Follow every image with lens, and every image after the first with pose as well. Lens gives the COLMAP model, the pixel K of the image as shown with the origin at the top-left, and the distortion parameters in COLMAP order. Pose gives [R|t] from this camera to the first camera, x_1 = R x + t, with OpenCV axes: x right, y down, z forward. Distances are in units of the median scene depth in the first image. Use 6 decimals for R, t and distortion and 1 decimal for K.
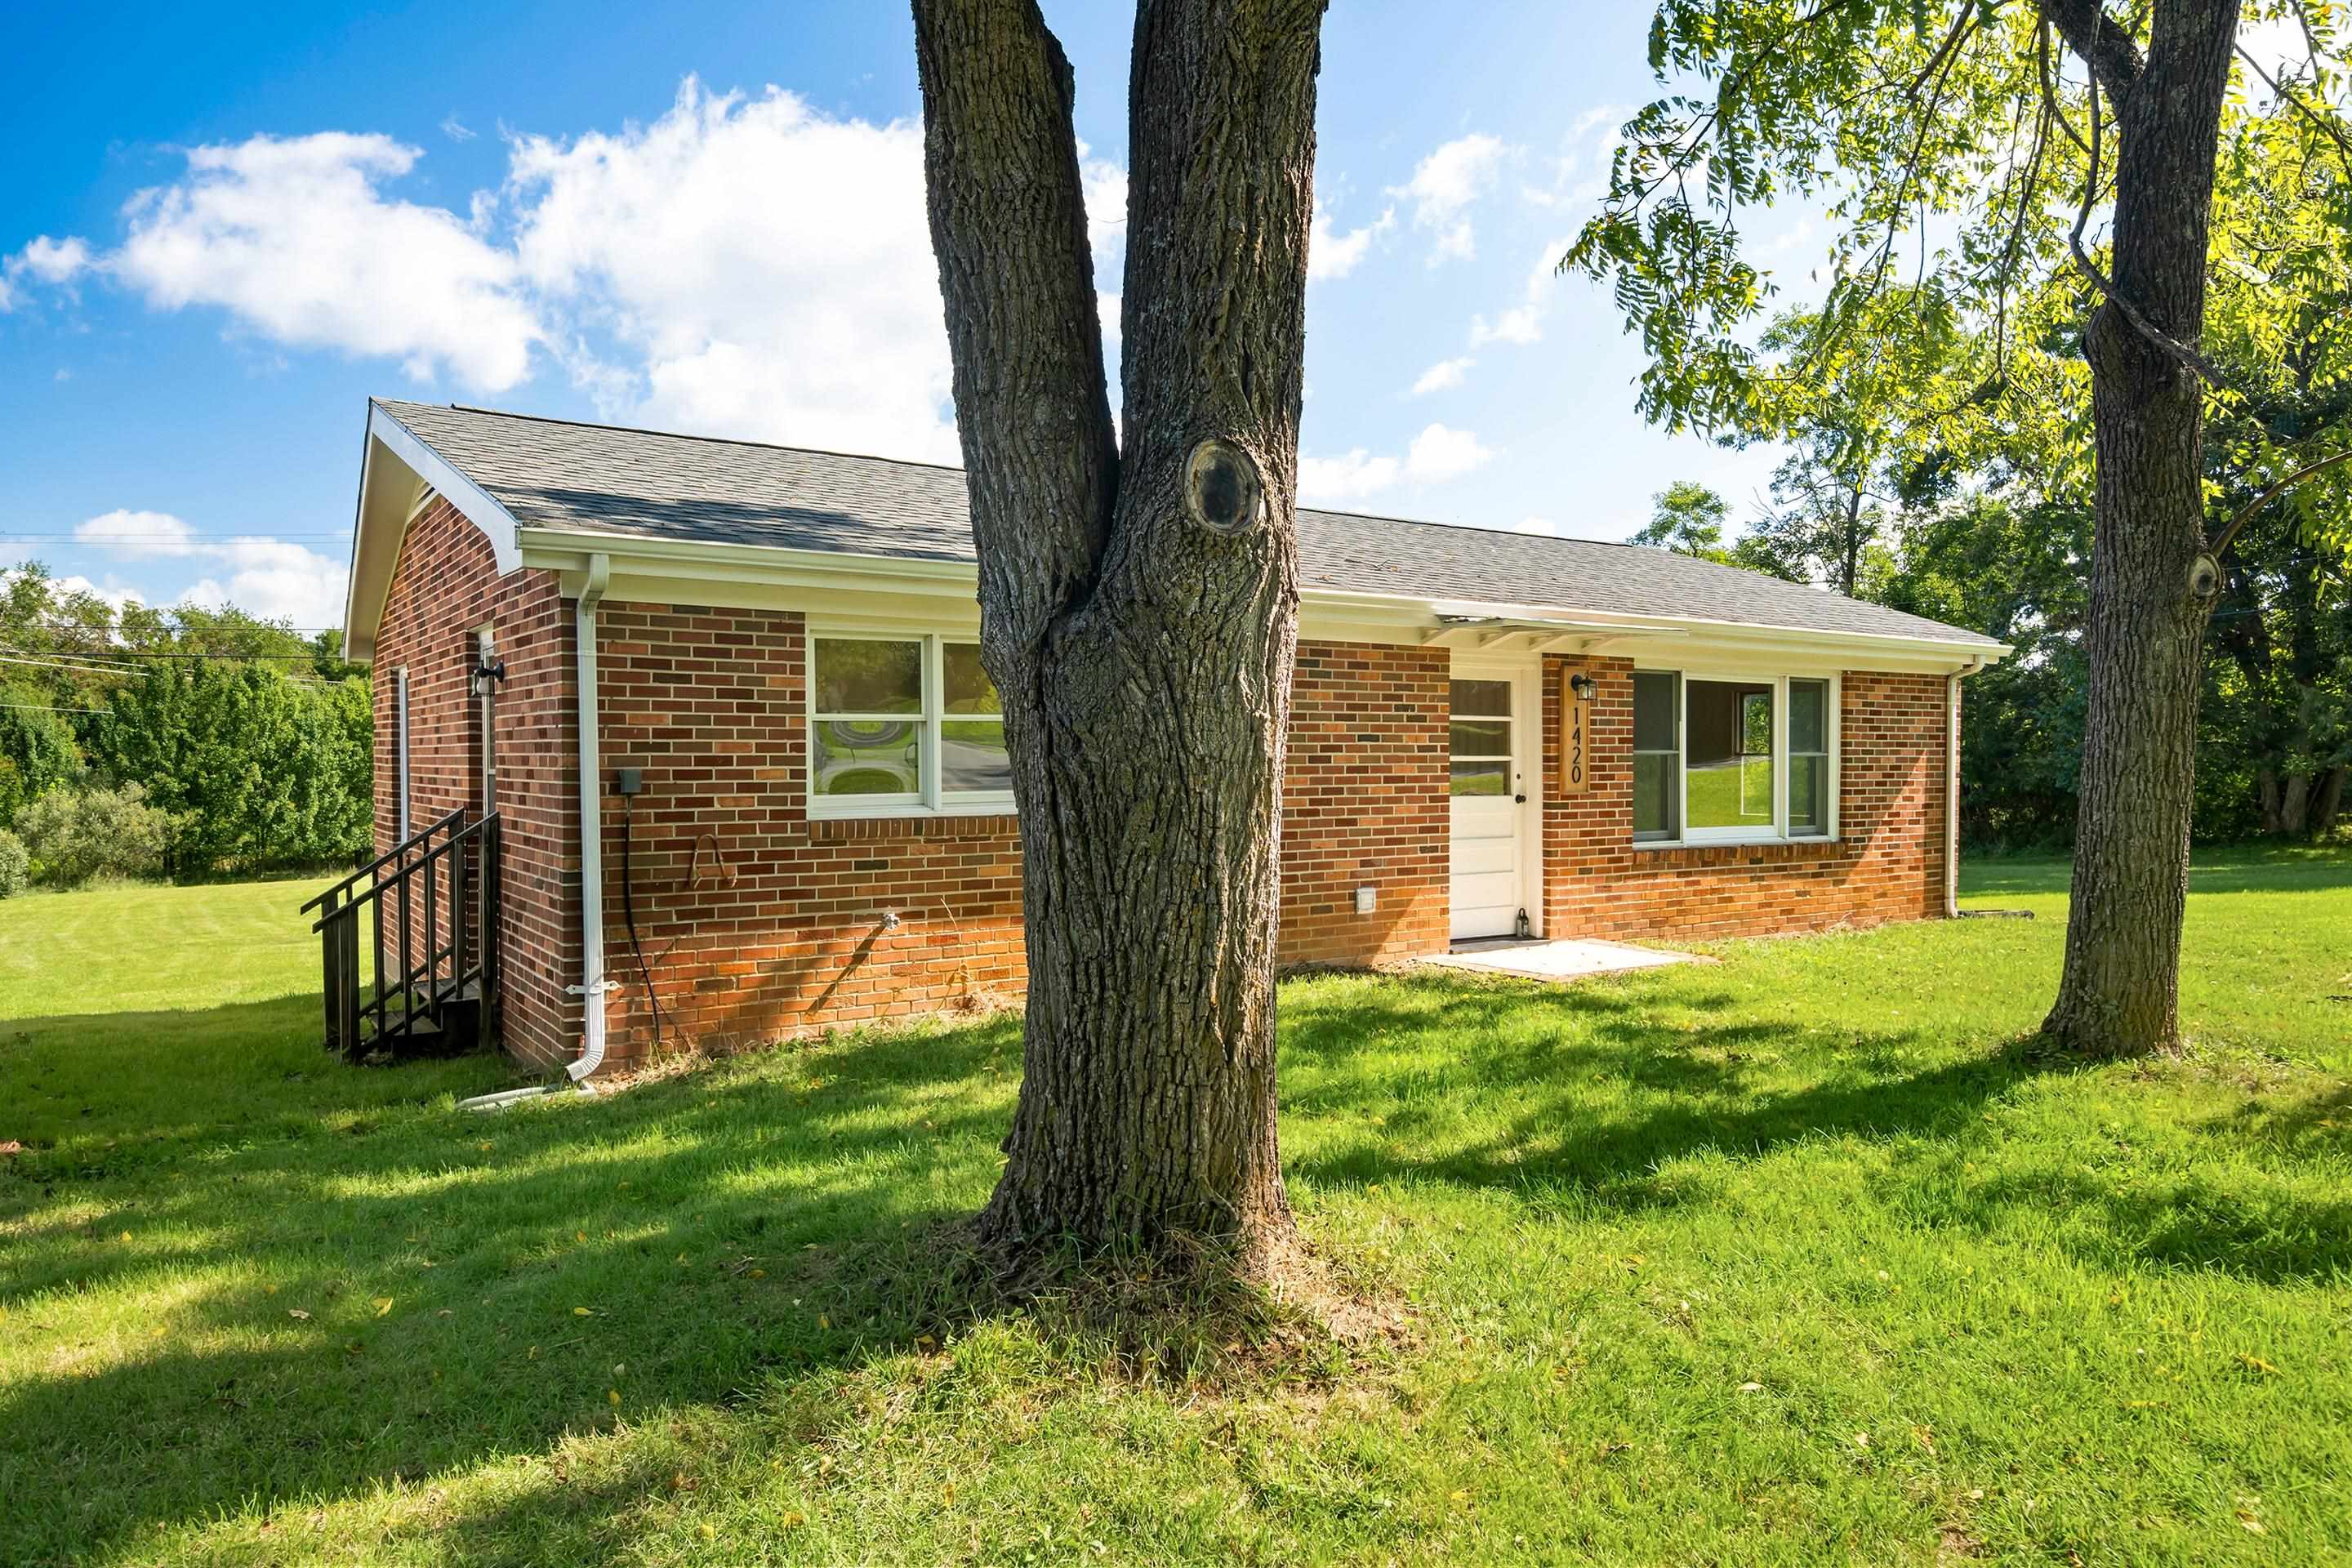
lens RADIAL K [[1522.8, 0, 1227.3], [0, 1522.8, 782.5], [0, 0, 1]] dist [0.020308, 0.006471]
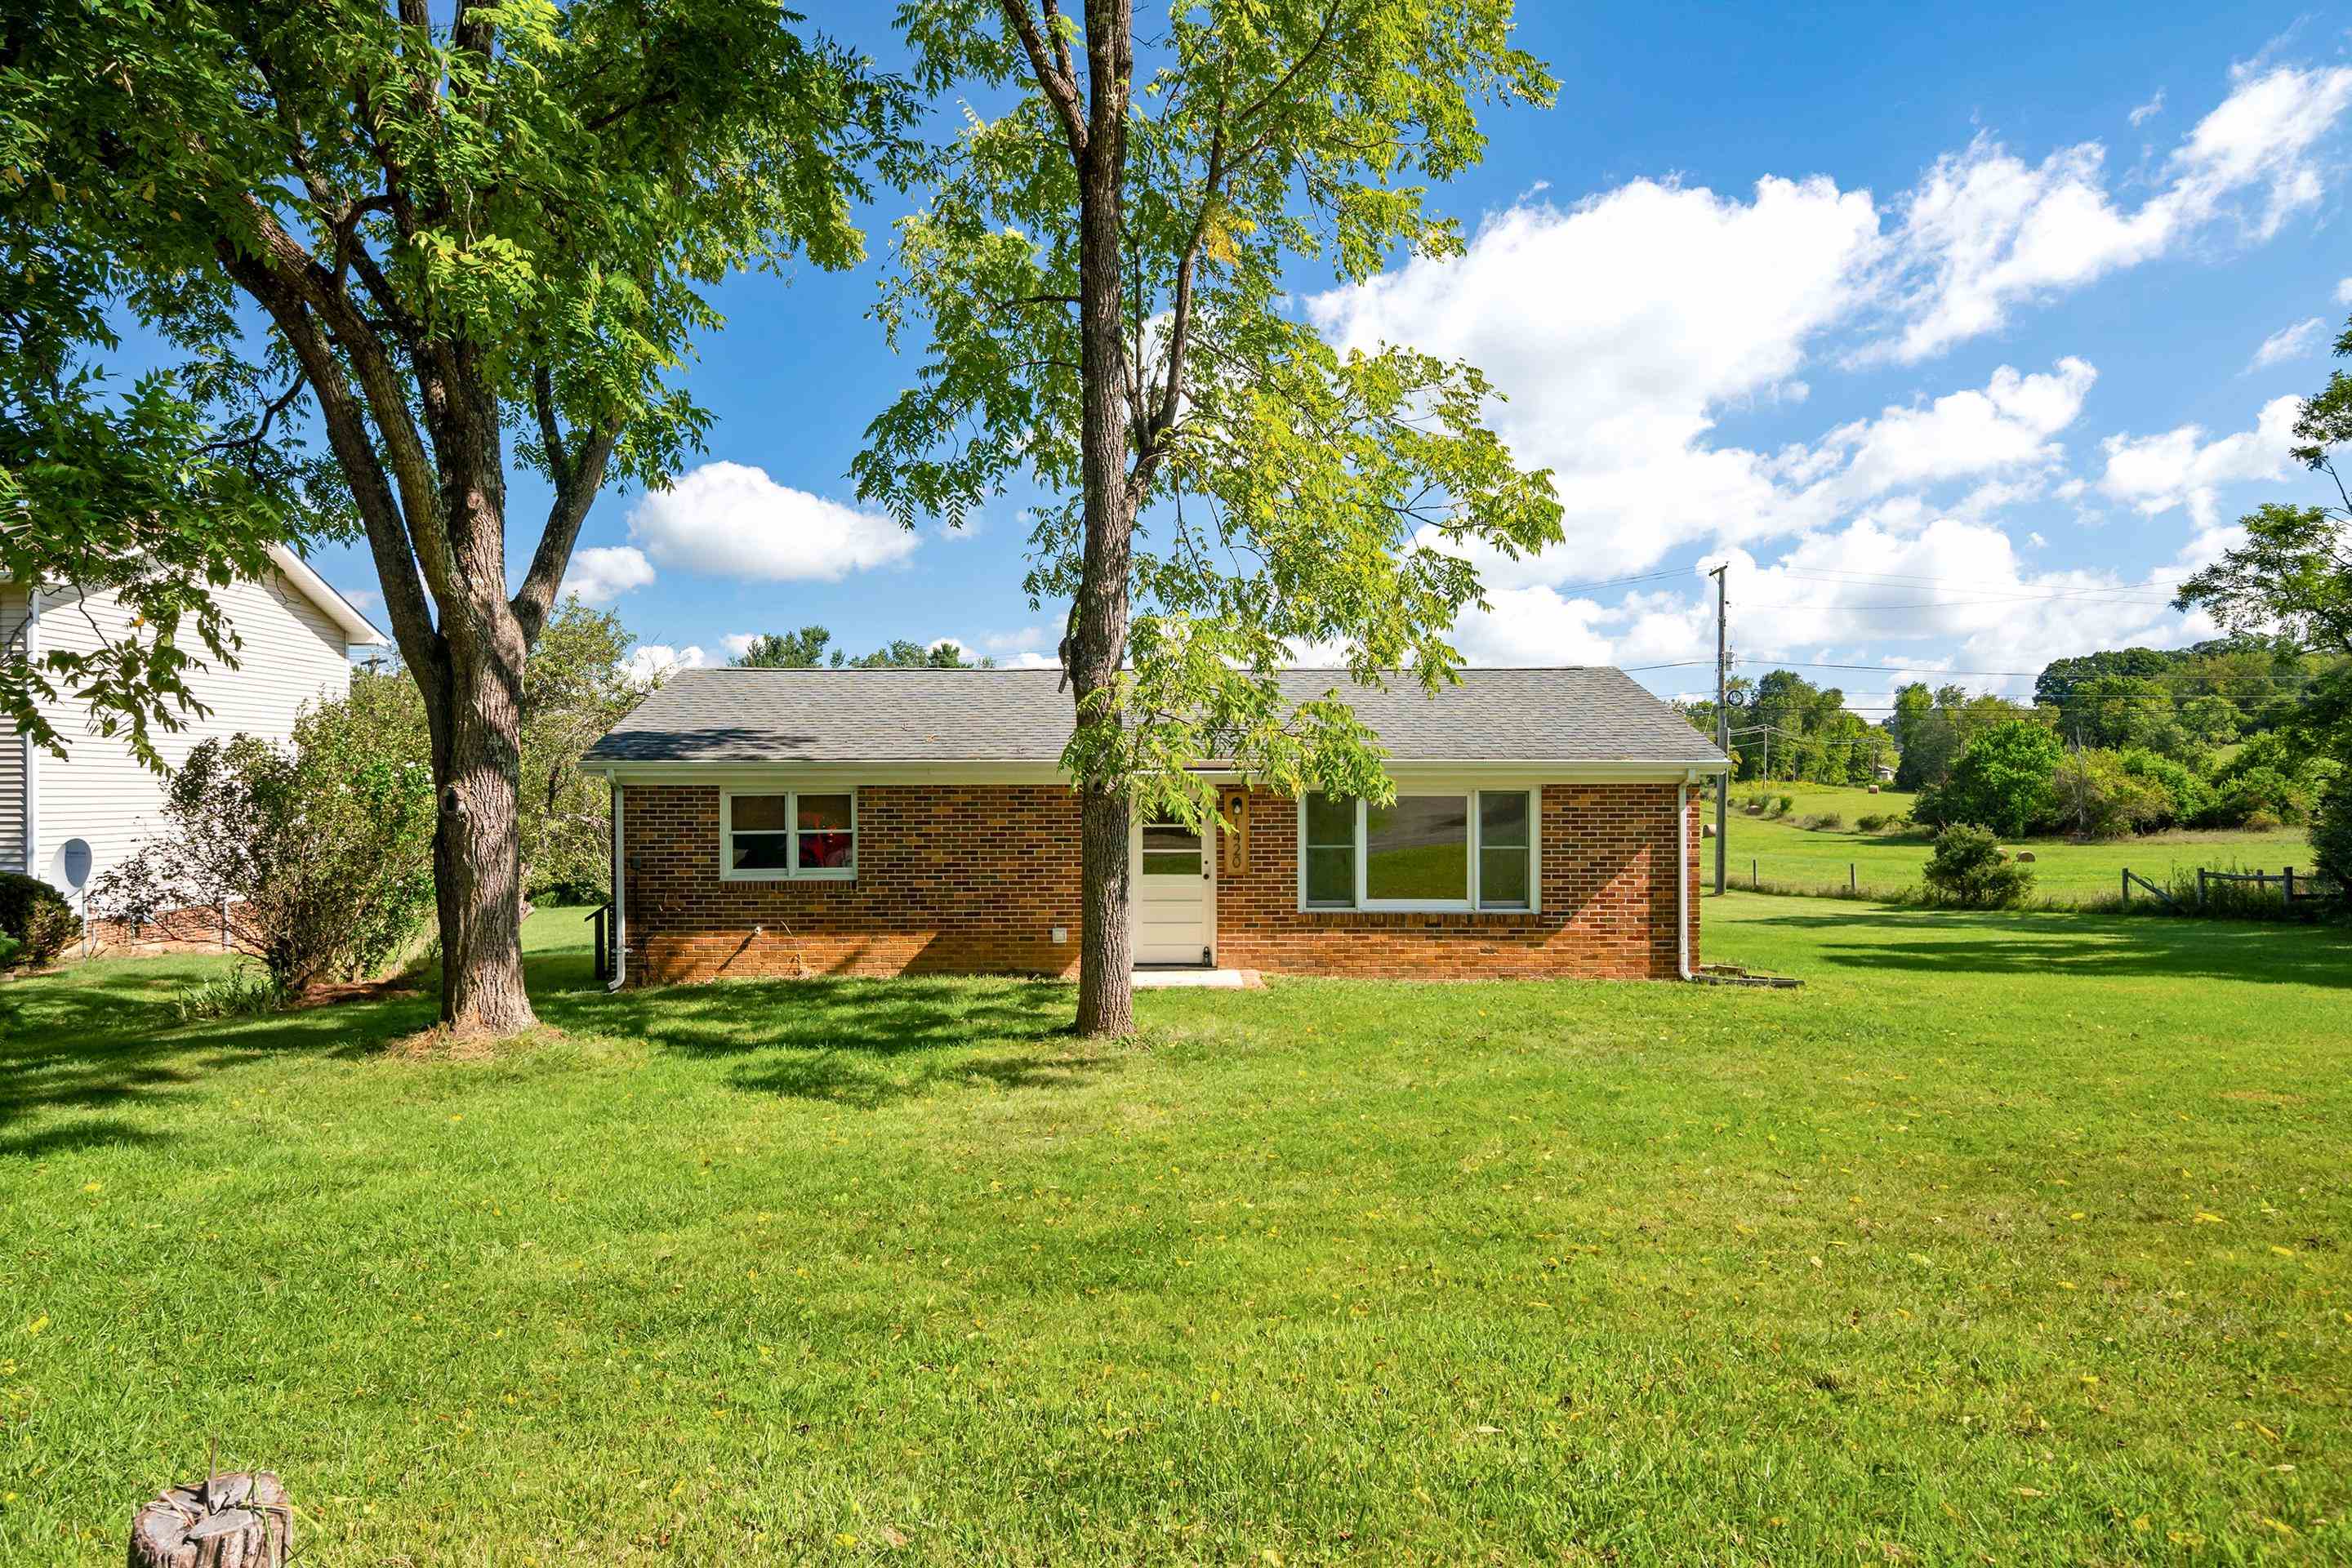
lens RADIAL K [[1312.3, 0, 1176.1], [0, 1312.3, 771.8], [0, 0, 1]] dist [0.005364, -0.008879]
pose [[0.837642, -0.006095, -0.546185, 0.887768], [-0.008918, 0.999652, -0.024832, -0.062206], [0.546146, 0.025671, 0.837296, -0.144282]]
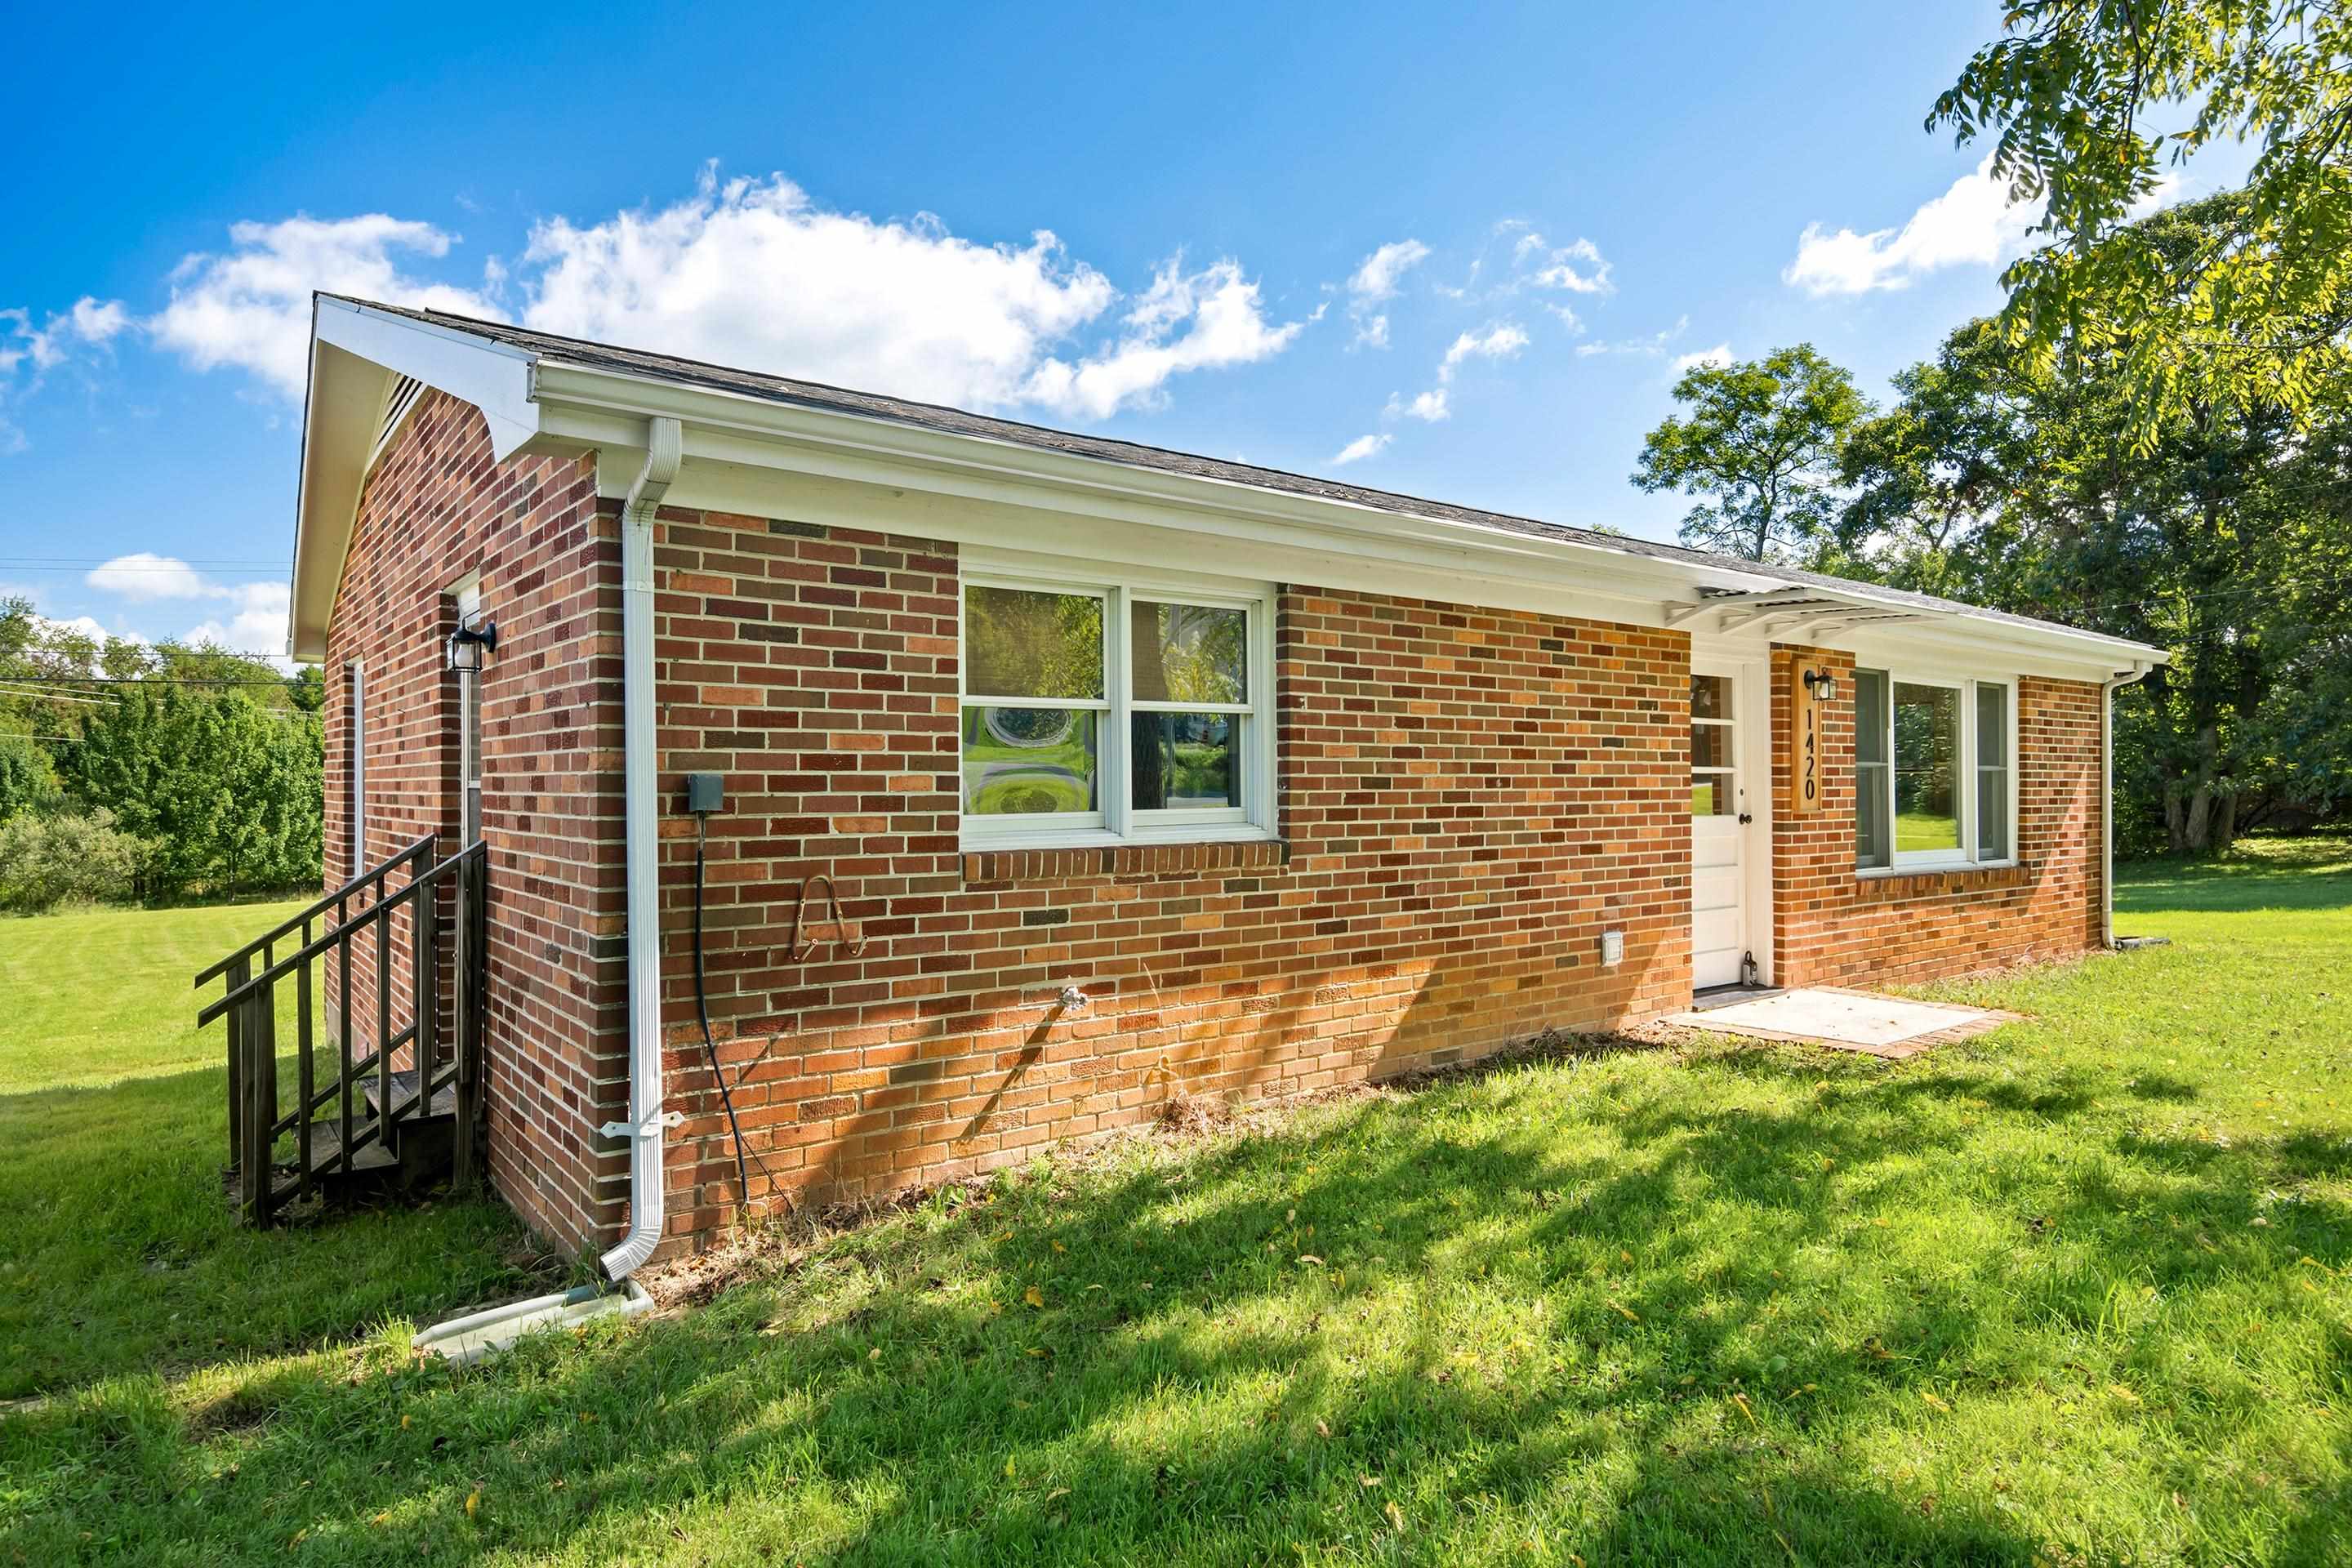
lens RADIAL K [[1312.3, 0, 1183.8], [0, 1312.3, 777.0], [0, 0, 1]] dist [0.005364, -0.008879]
pose [[0.999354, 0.000602, 0.035926, -0.136744], [0.000115, 0.999801, -0.019943, 0.002196], [-0.035930, 0.019935, 0.999155, 0.289973]]
